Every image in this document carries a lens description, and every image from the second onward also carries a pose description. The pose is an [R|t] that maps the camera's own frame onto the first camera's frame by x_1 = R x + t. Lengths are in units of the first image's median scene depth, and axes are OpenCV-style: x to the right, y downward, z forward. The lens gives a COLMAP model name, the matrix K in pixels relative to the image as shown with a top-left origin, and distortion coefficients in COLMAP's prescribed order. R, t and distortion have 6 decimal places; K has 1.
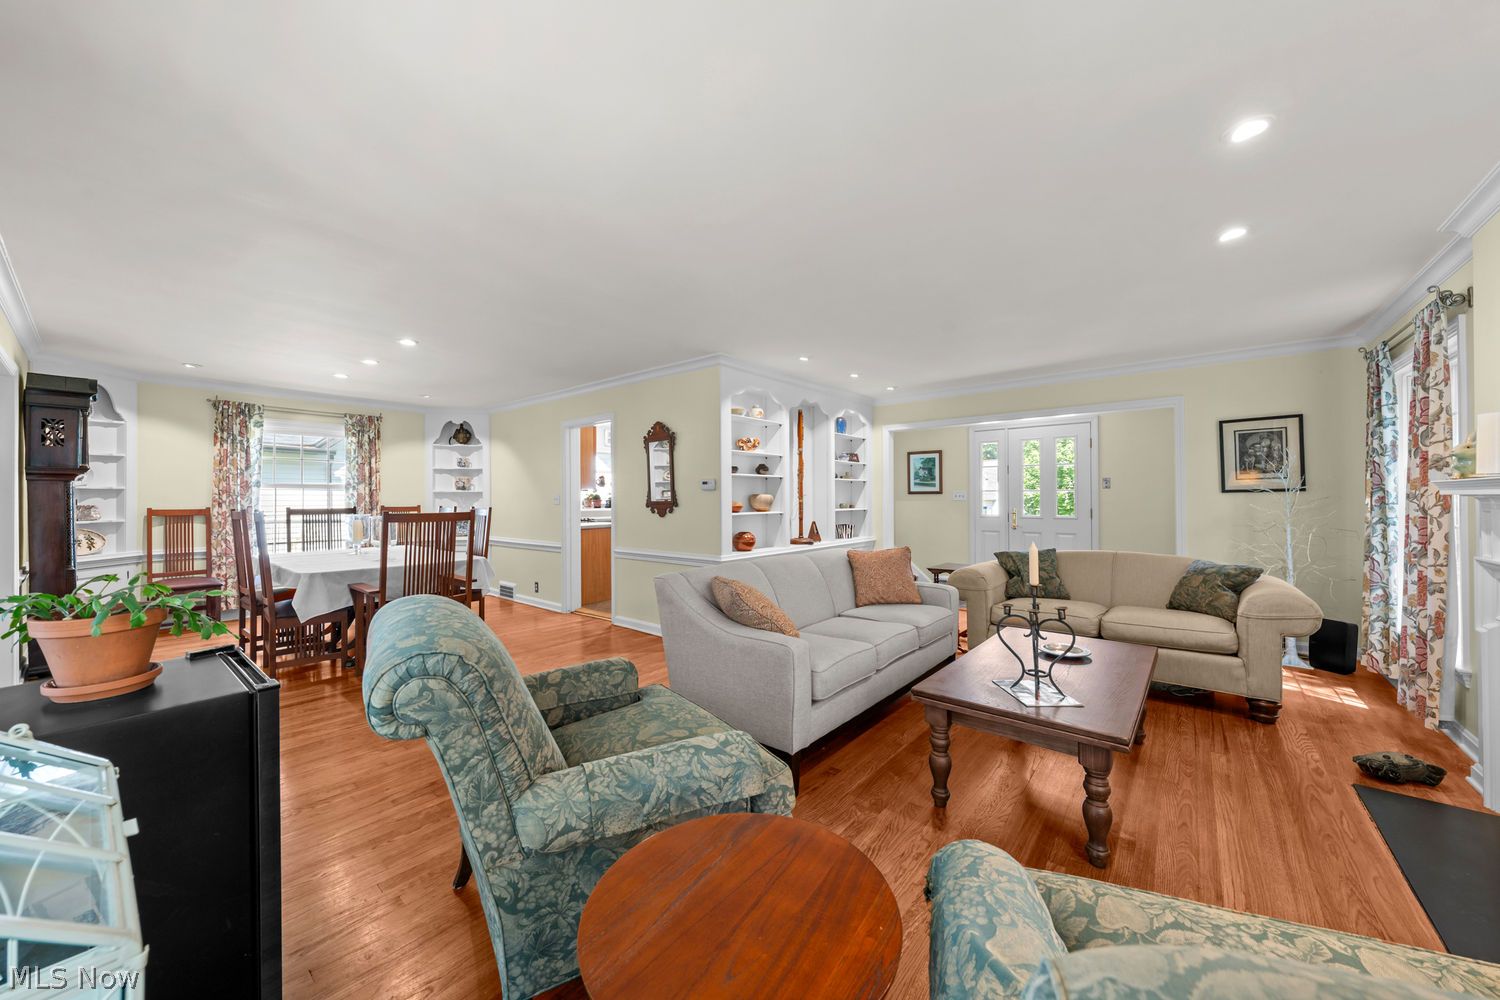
lens RADIAL K [[534.2, 0, 757.3], [0, 534.2, 497.2], [0, 0, 1]] dist [-0.002252, 0.000026]
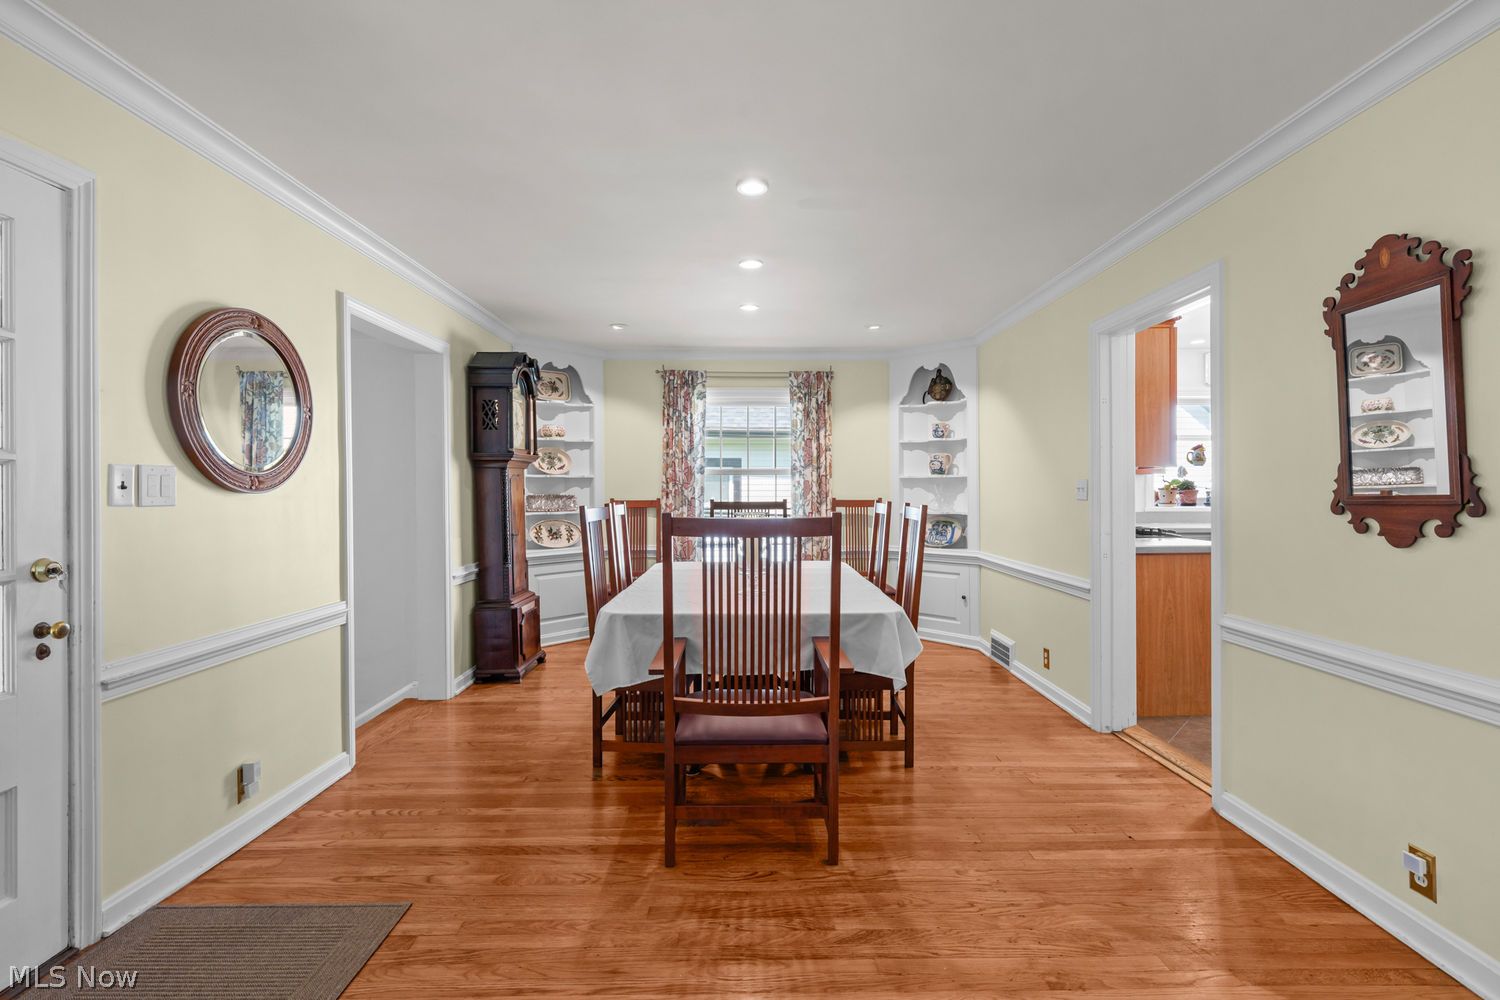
lens RADIAL K [[664.5, 0, 754.7], [0, 664.5, 495.6], [0, 0, 1]] dist [-0.001885, -0.000526]
pose [[0.634915, 0.007990, -0.772541, -0.099427], [0.001713, 0.999930, 0.011749, 0.002293], [0.772580, -0.008783, 0.634856, 0.388853]]
